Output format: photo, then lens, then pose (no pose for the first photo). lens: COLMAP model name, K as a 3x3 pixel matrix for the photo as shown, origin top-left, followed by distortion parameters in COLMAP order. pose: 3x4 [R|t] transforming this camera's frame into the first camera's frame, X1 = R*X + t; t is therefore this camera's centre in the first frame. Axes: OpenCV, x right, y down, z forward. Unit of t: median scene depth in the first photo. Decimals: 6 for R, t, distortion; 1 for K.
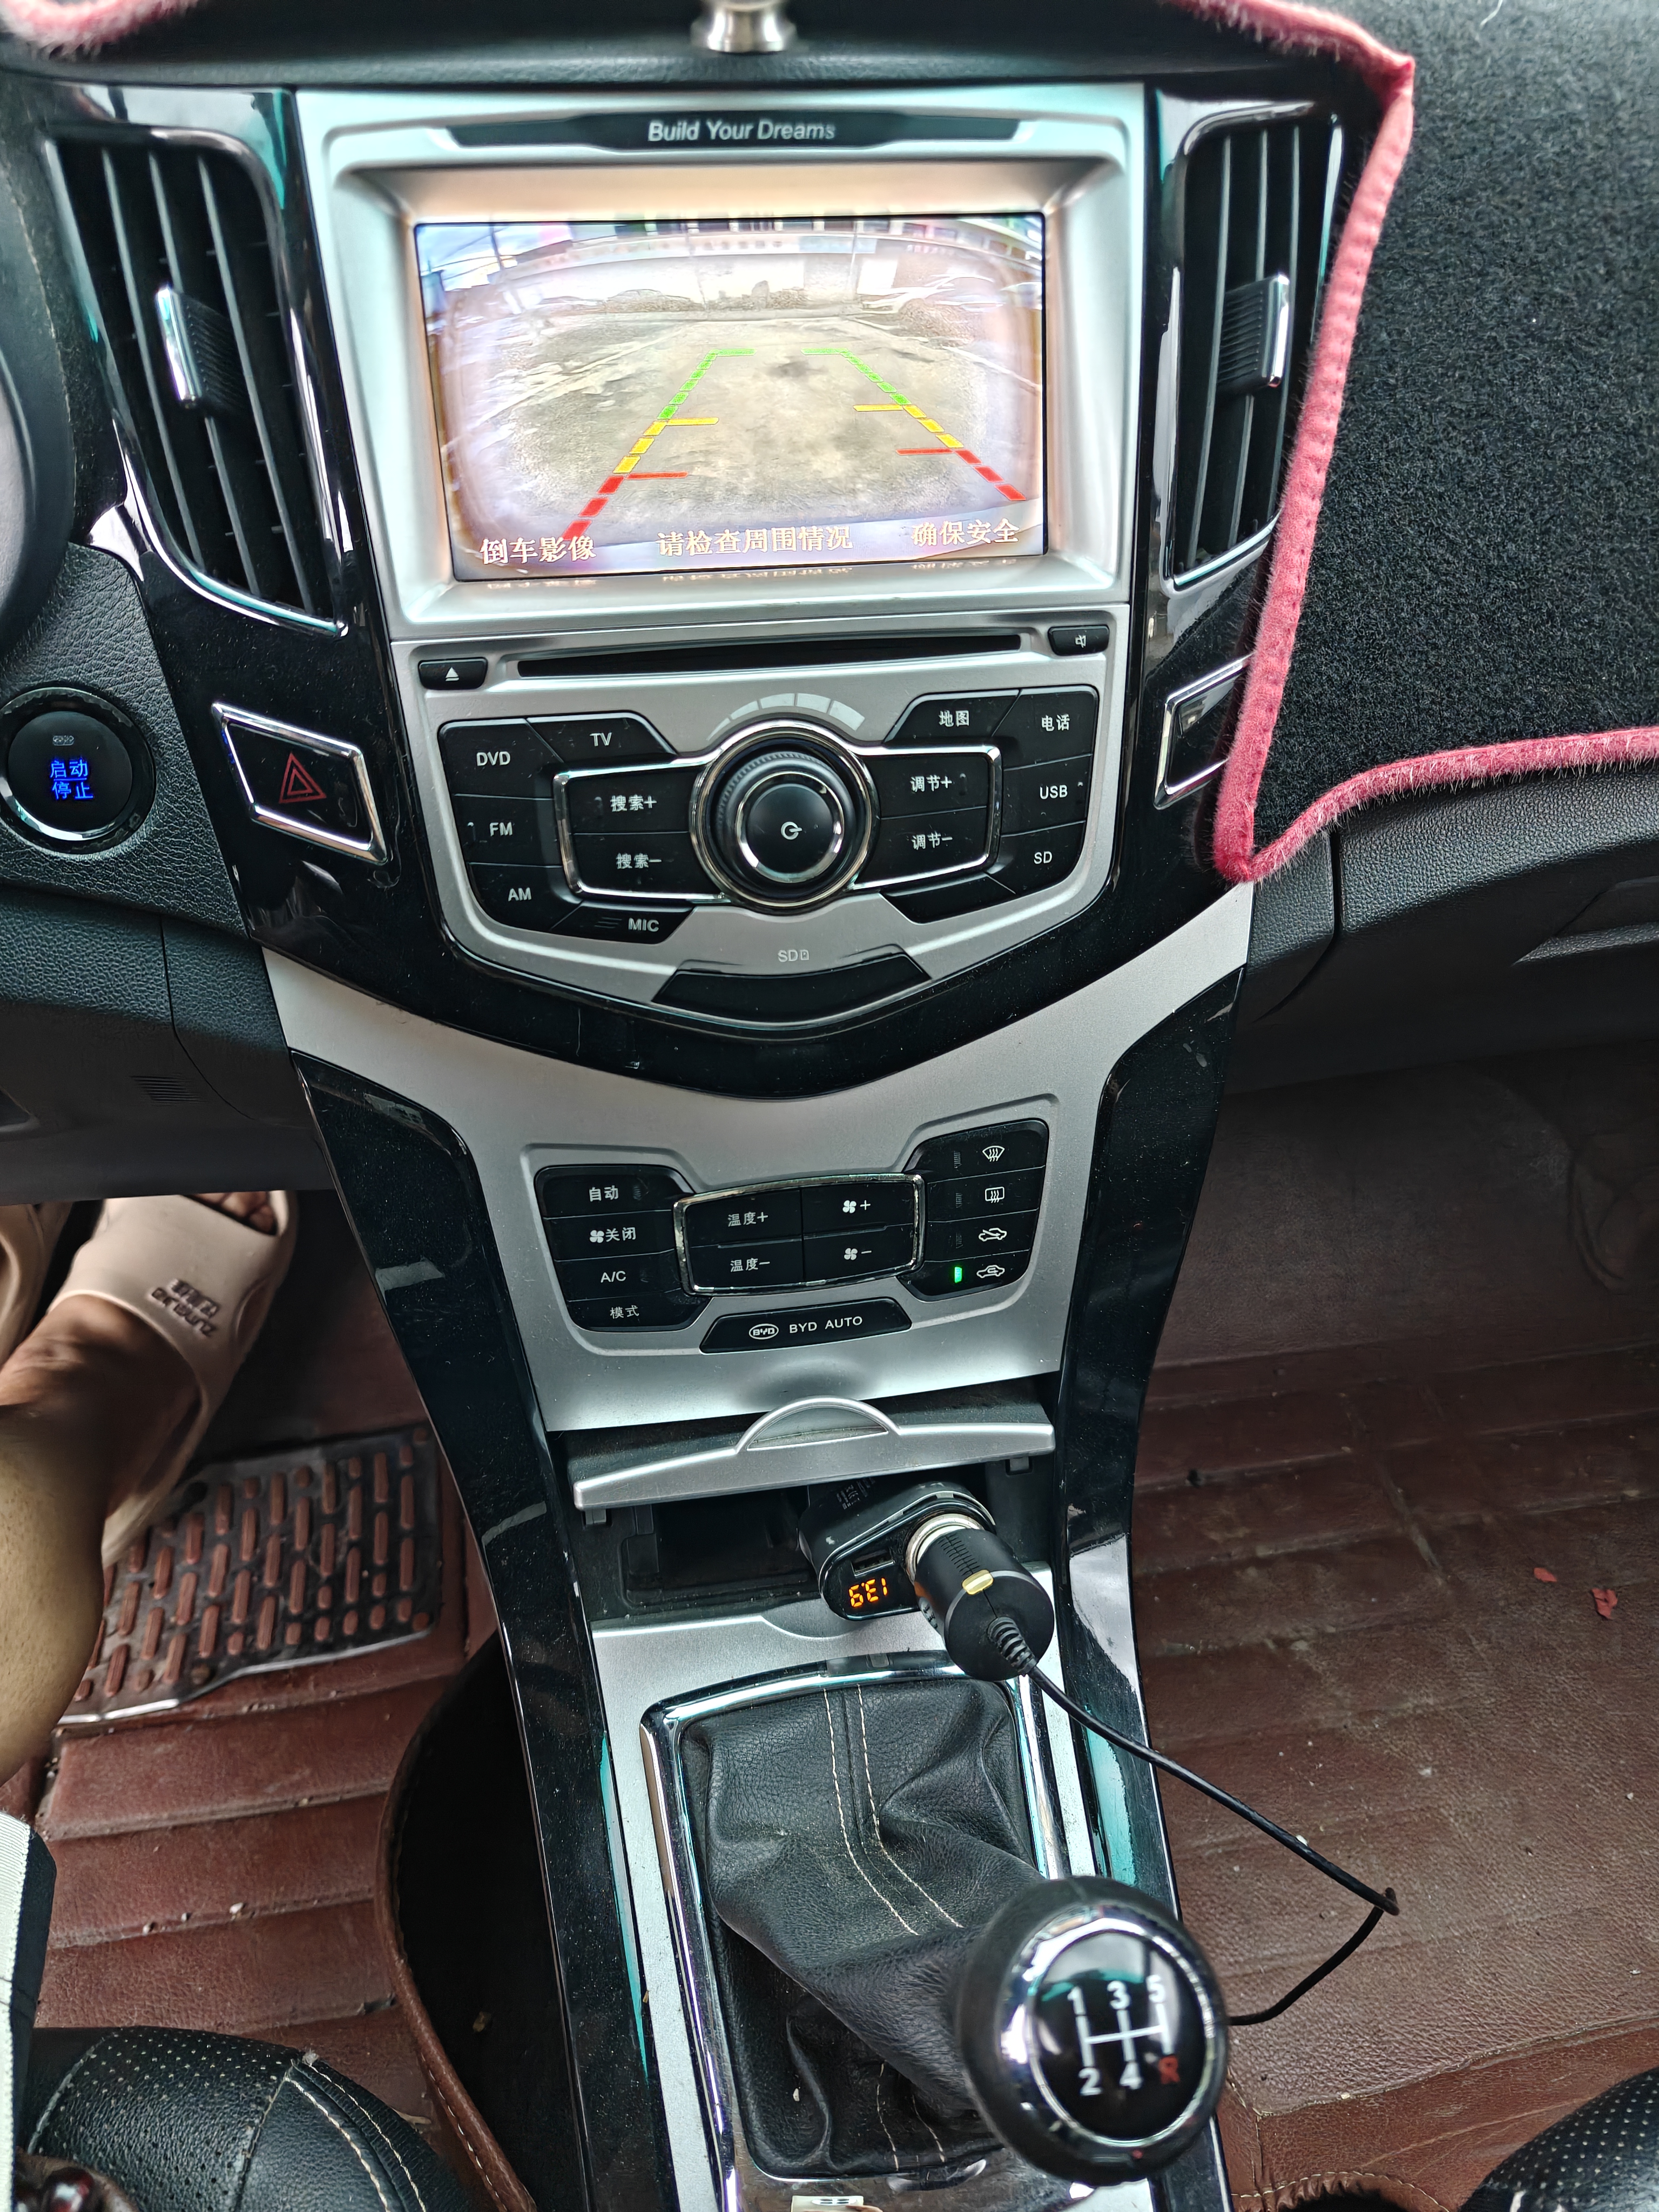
lens RADIAL K [[1504.6, 0, 831.5], [0, 1504.6, 1077.6], [0, 0, 1]] dist [0.056403, -0.058850]
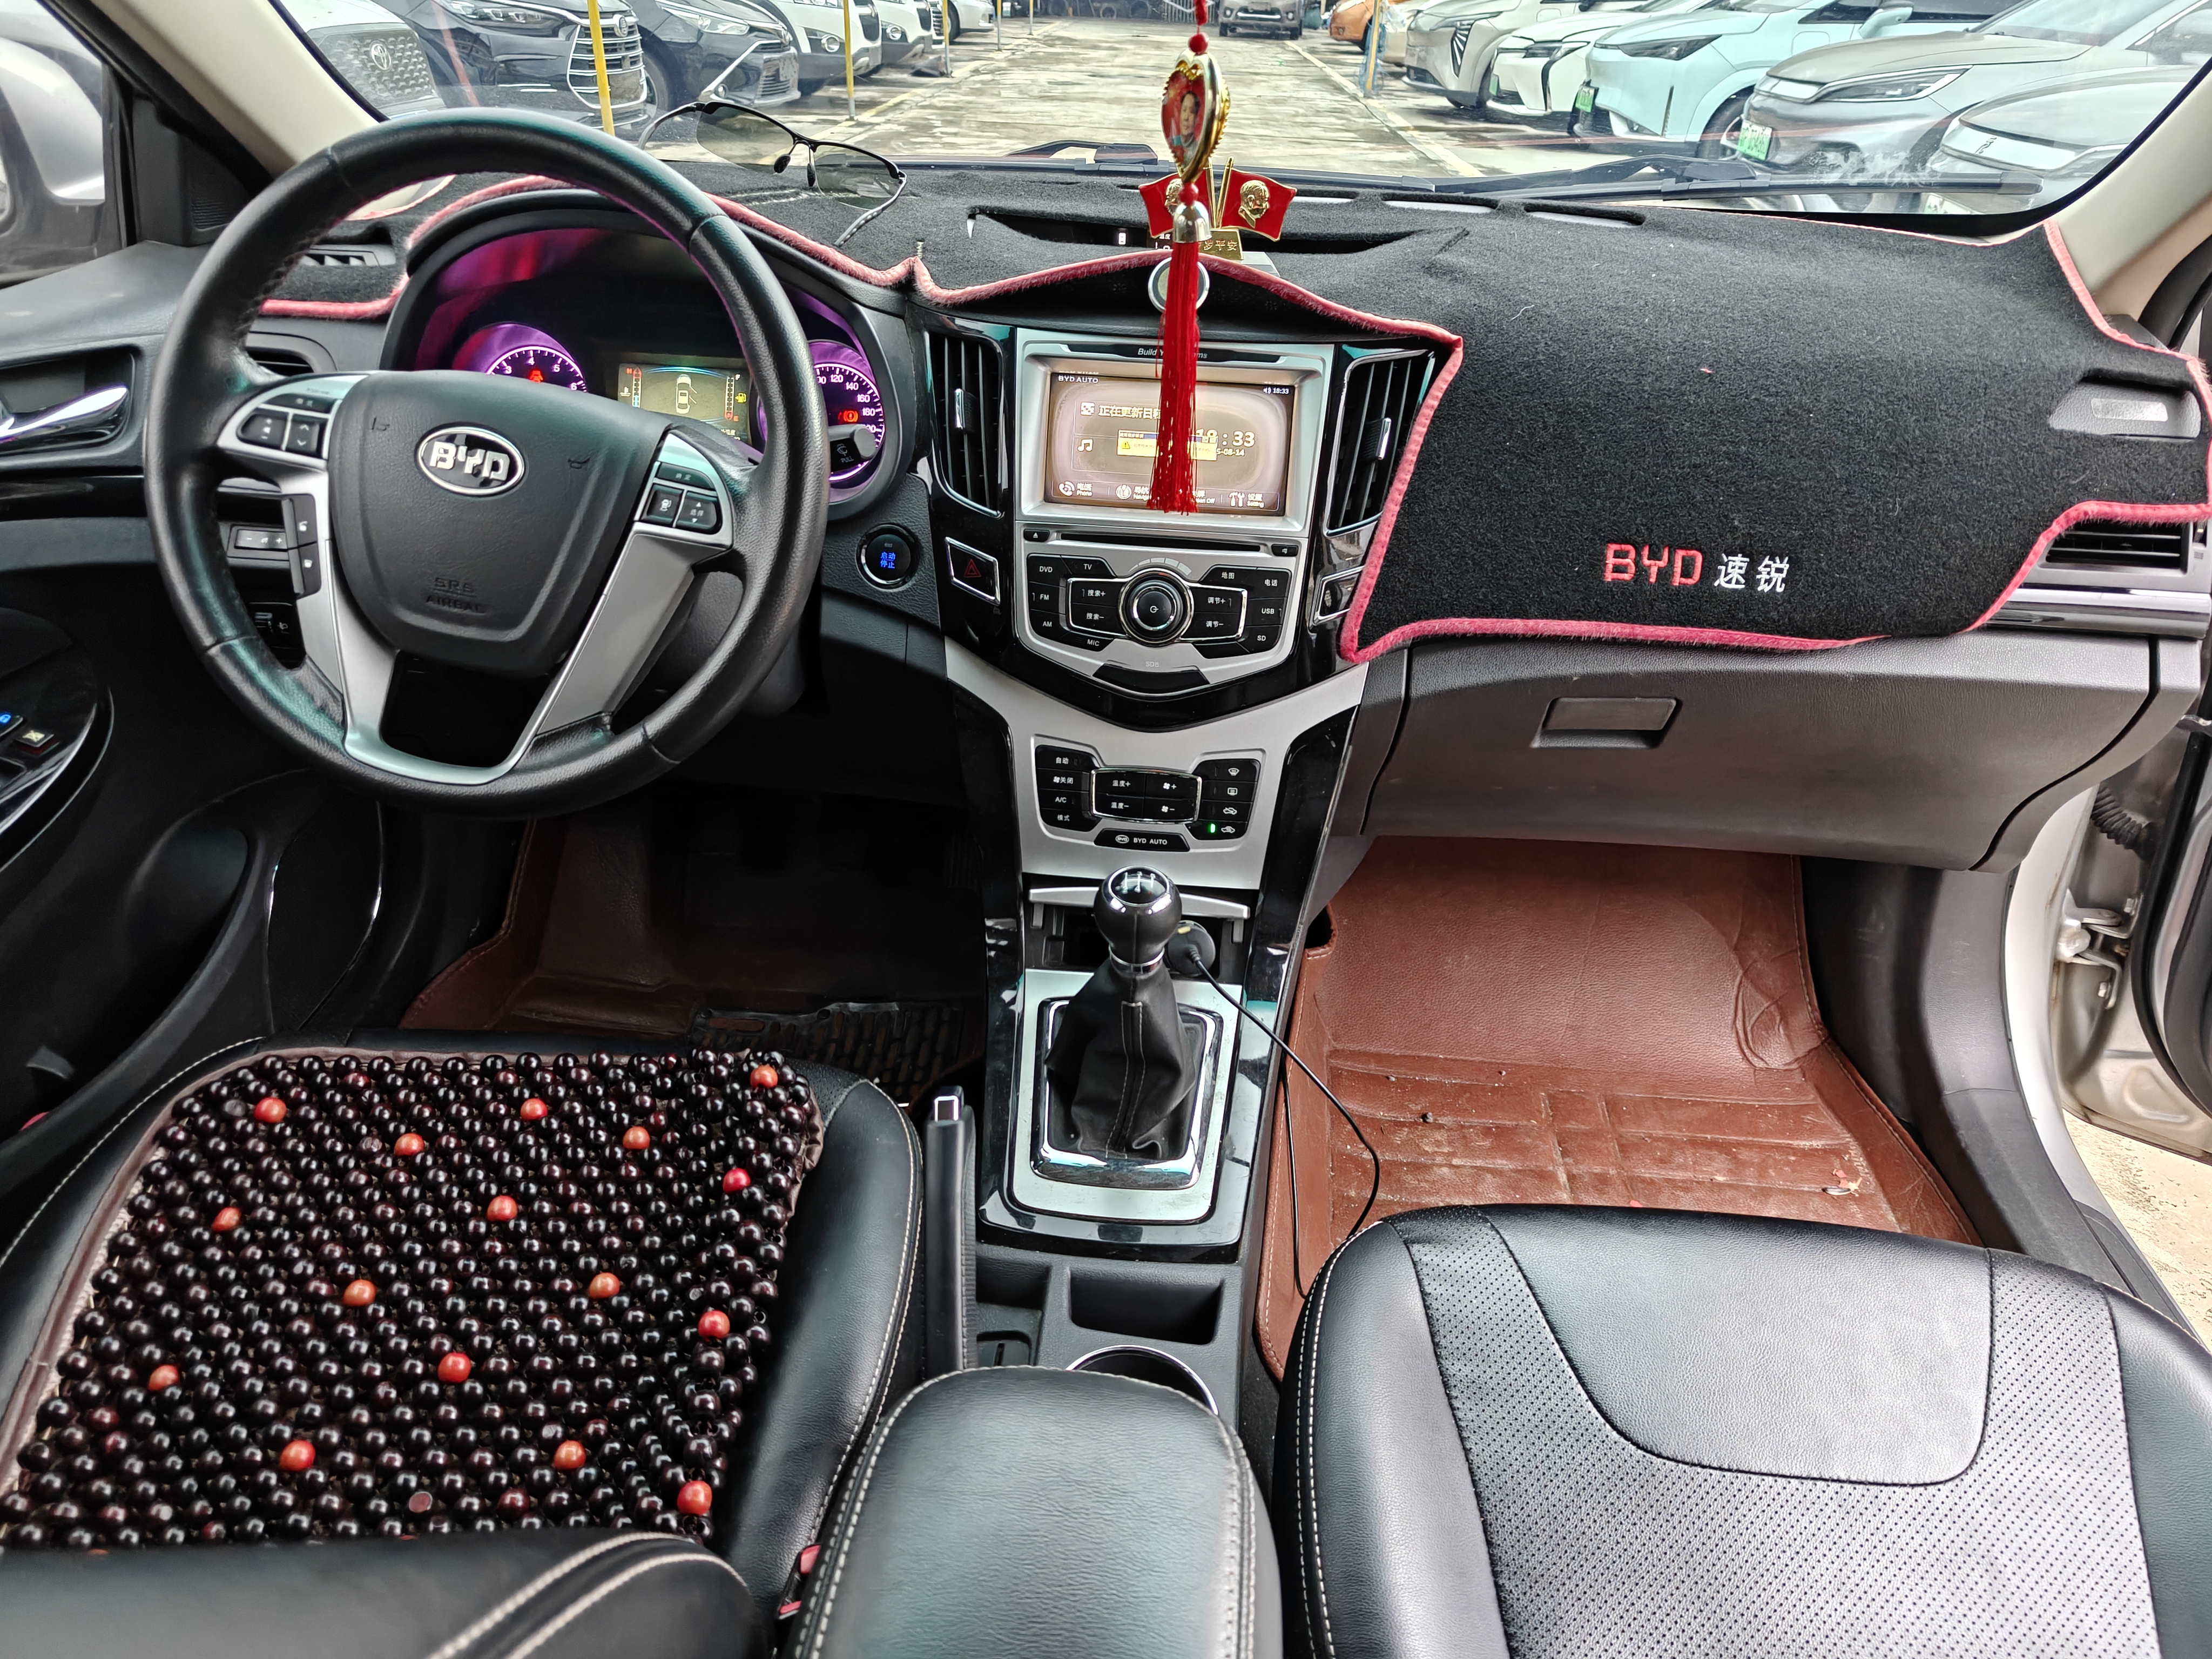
lens RADIAL K [[1504.6, 0, 1121.1], [0, 1504.6, 828.2], [0, 0, 1]] dist [0.056403, -0.058850]
pose [[0.971094, 0.140373, -0.193060, 0.419733], [-0.166426, 0.977963, -0.126055, 0.478199], [0.171111, 0.154541, 0.973056, -1.286905]]
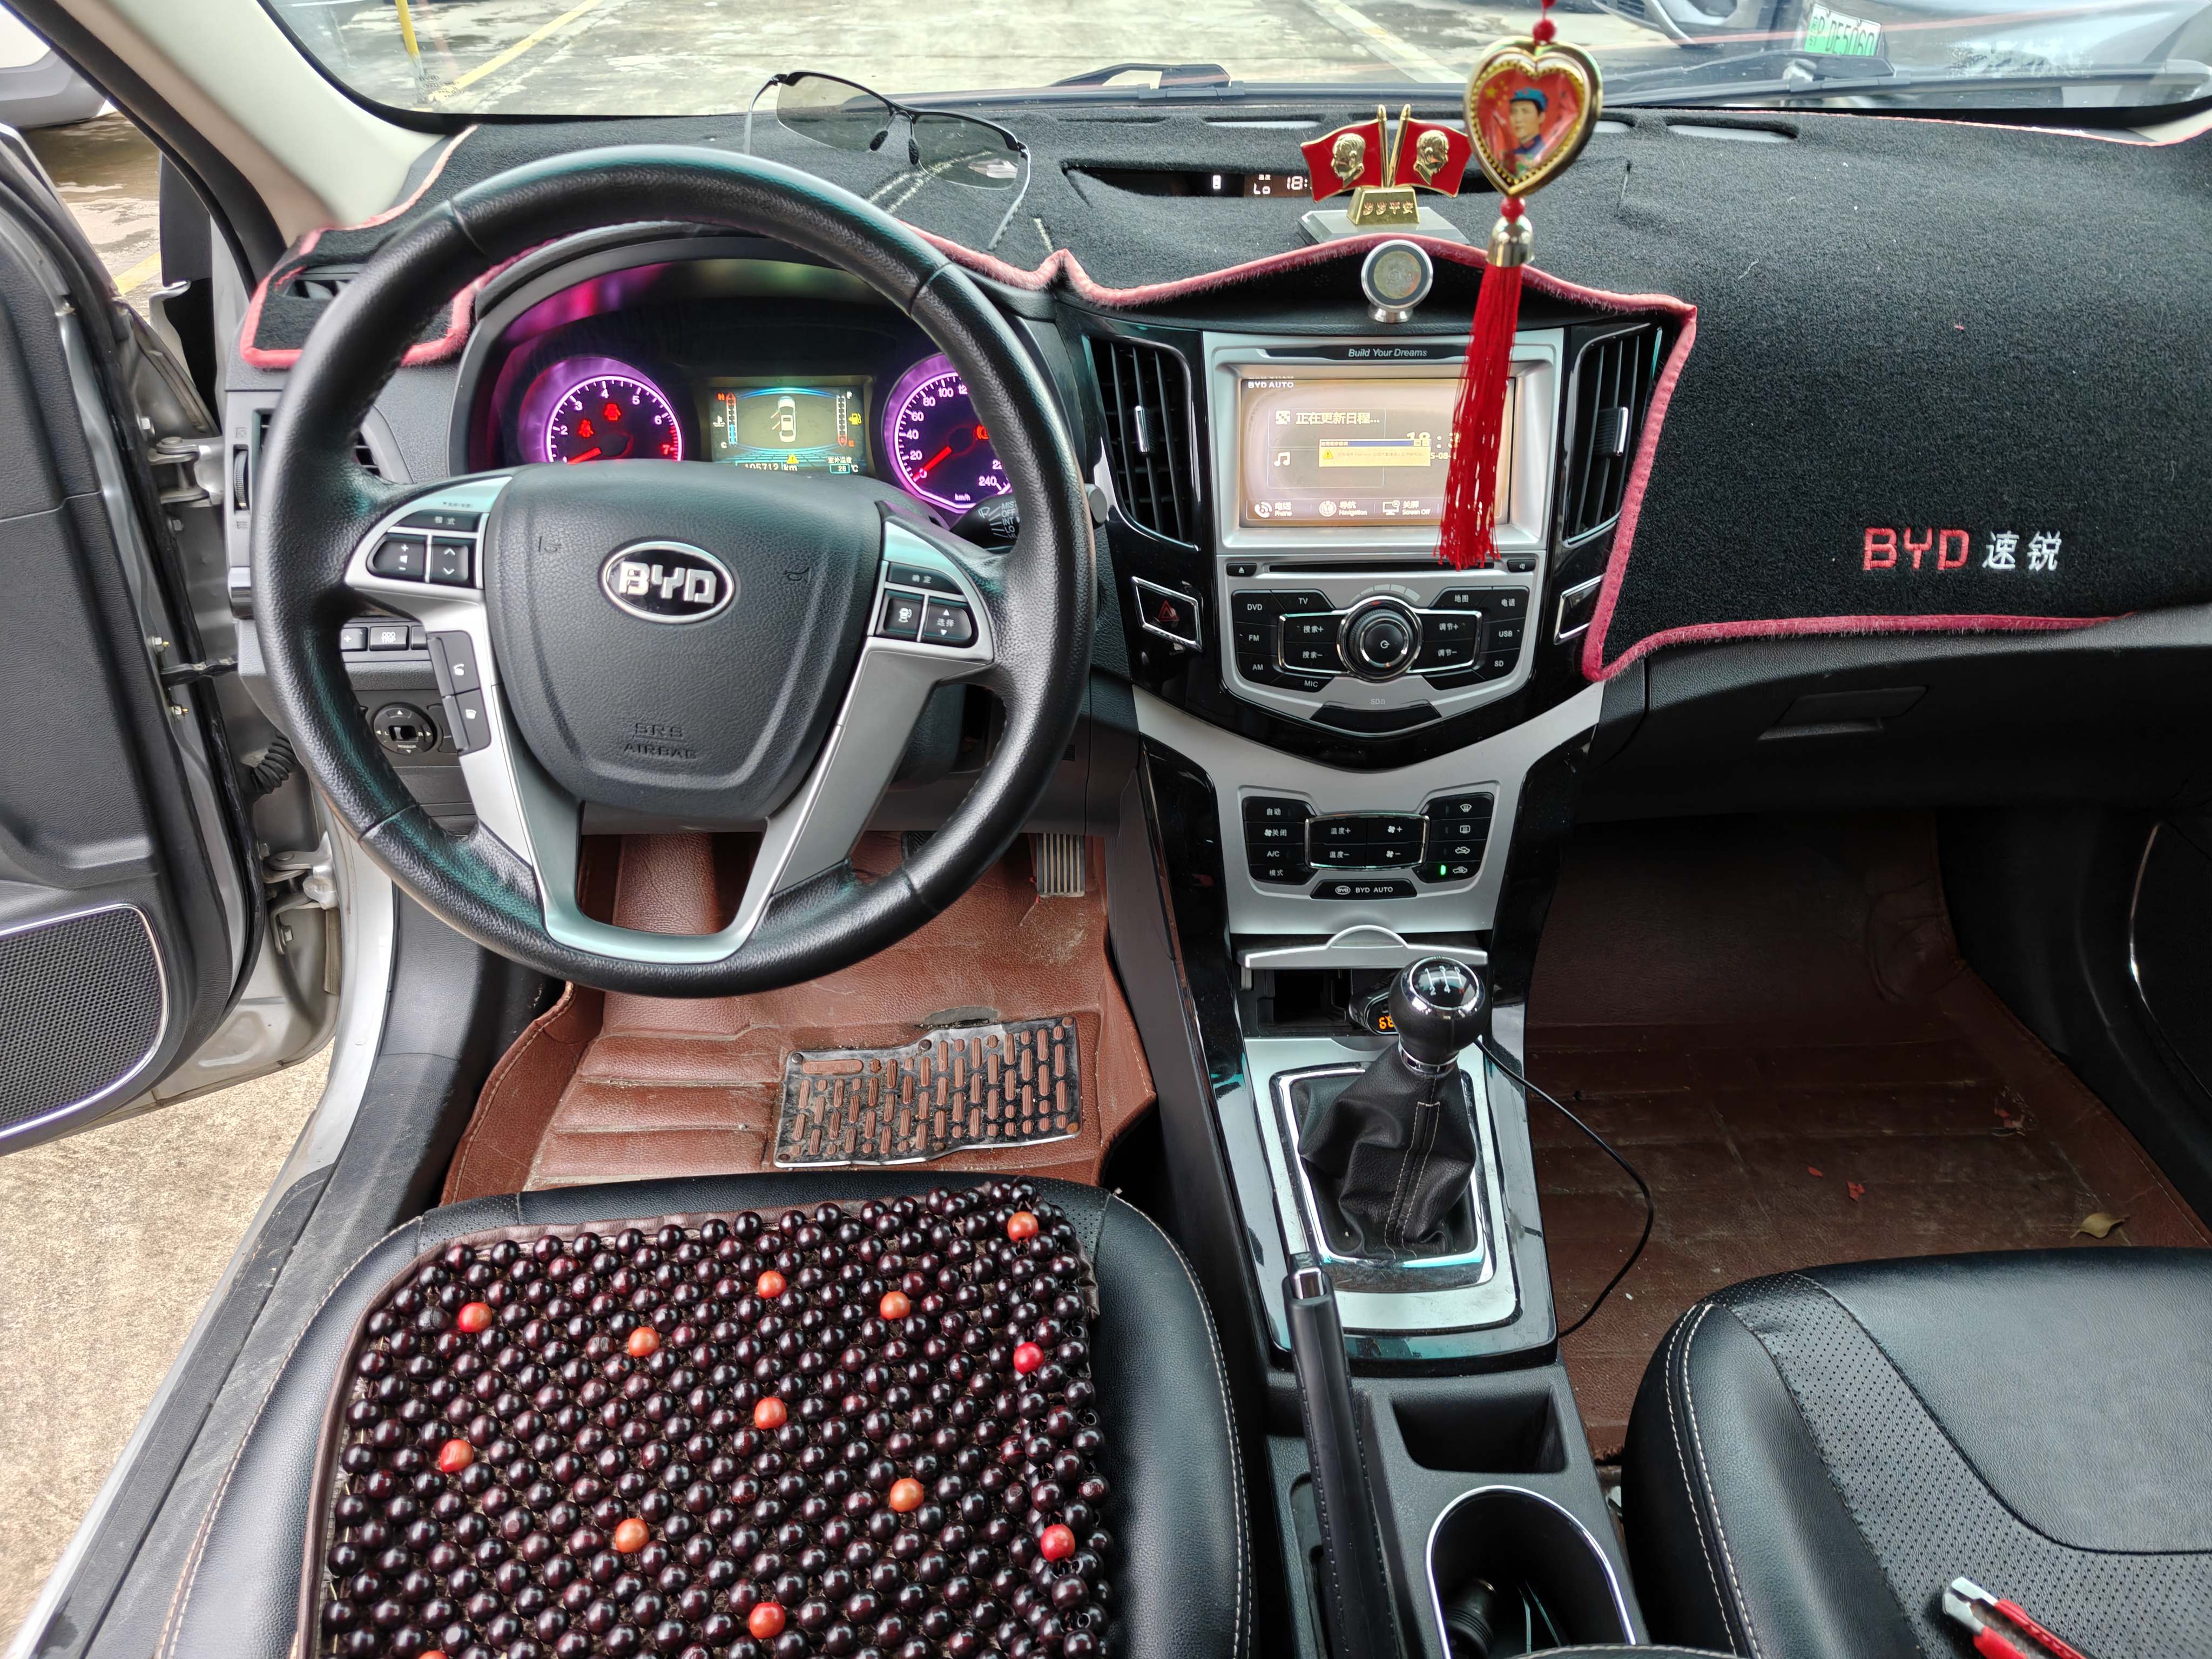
lens RADIAL K [[1504.6, 0, 1115.4], [0, 1504.6, 817.1], [0, 0, 1]] dist [0.056403, -0.058850]
pose [[0.992416, 0.065664, -0.103915, -0.160018], [-0.071221, 0.996171, -0.050699, 0.215302], [0.100188, 0.057715, 0.993293, -1.153848]]
